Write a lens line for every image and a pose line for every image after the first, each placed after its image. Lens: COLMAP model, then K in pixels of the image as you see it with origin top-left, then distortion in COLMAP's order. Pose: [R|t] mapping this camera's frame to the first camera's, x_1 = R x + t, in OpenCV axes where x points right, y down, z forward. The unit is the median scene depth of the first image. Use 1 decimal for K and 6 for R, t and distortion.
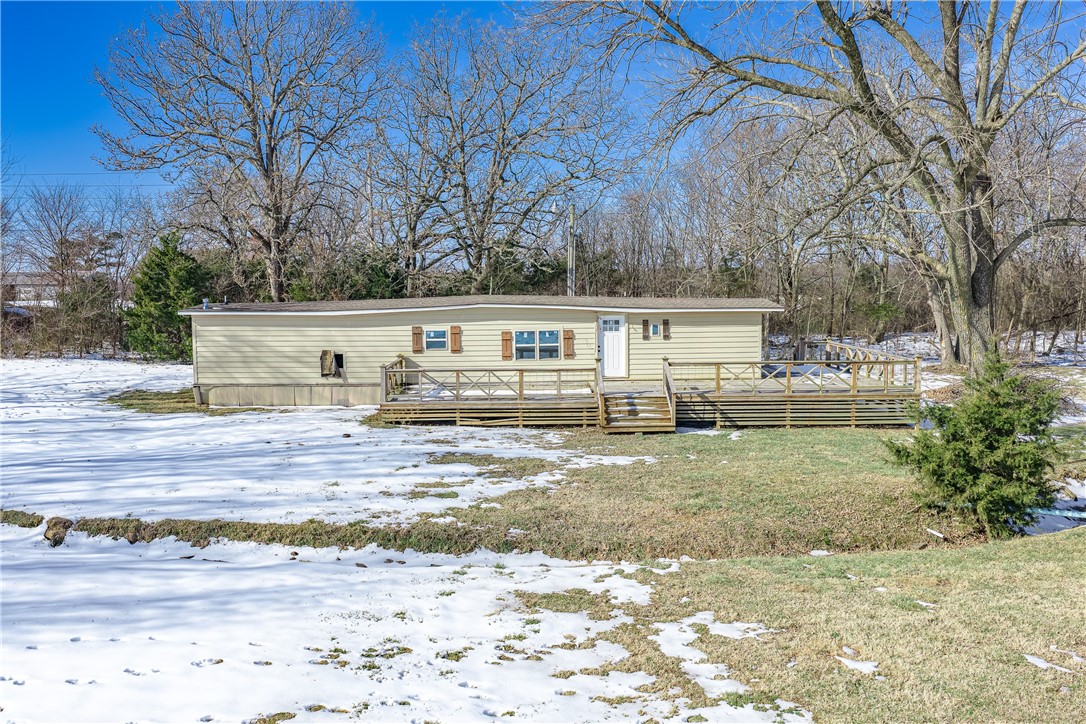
lens RADIAL K [[897.0, 0, 543.0], [0, 897.0, 362.0], [0, 0, 1]] dist [0.019165, -0.036136]
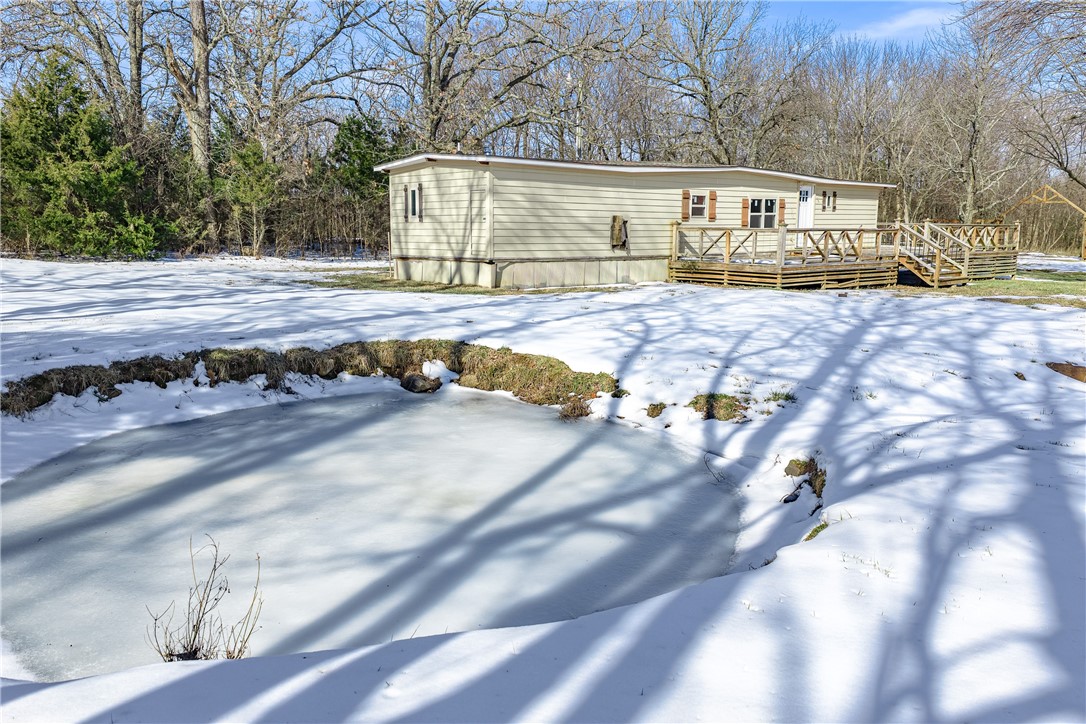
lens RADIAL K [[897.0, 0, 543.0], [0, 897.0, 362.0], [0, 0, 1]] dist [0.019165, -0.036136]
pose [[0.760827, -0.090134, 0.642665, -0.826759], [0.045827, 0.995298, 0.085337, 0.046785], [-0.647335, -0.035475, 0.761380, 0.411763]]
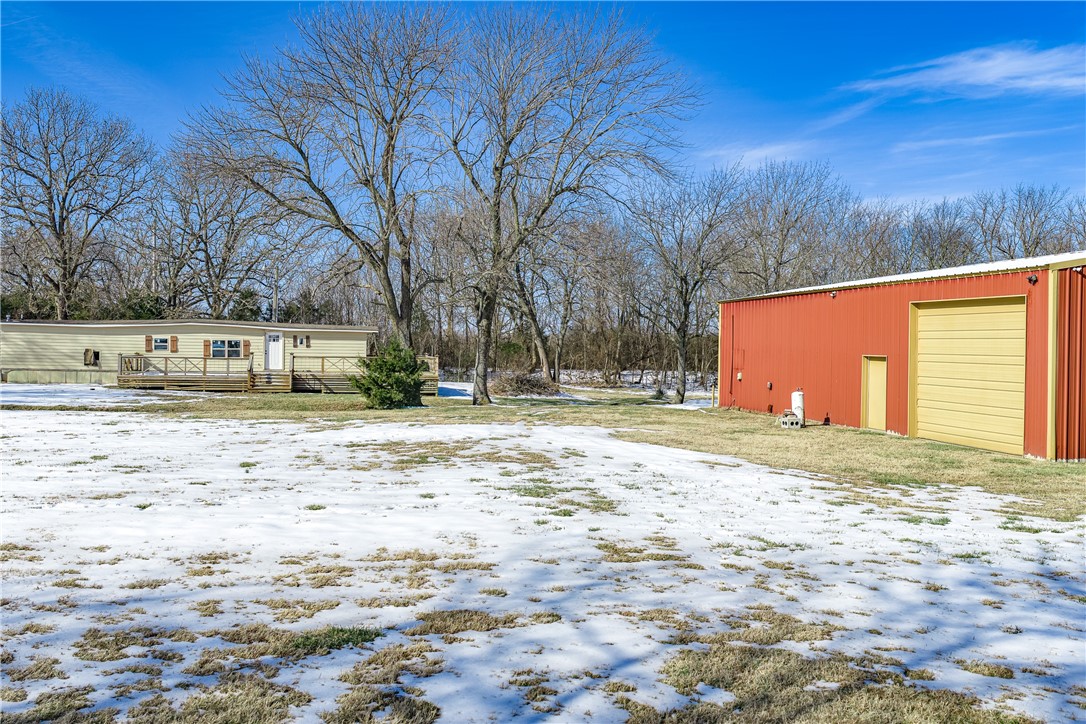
lens RADIAL K [[890.5, 0, 543.0], [0, 890.5, 362.0], [0, 0, 1]] dist [0.001662, -0.020524]
pose [[0.981798, 0.020285, 0.188840, 0.256189], [-0.006318, 0.997218, -0.074270, 0.122718], [-0.189822, 0.071725, 0.979195, -0.707857]]
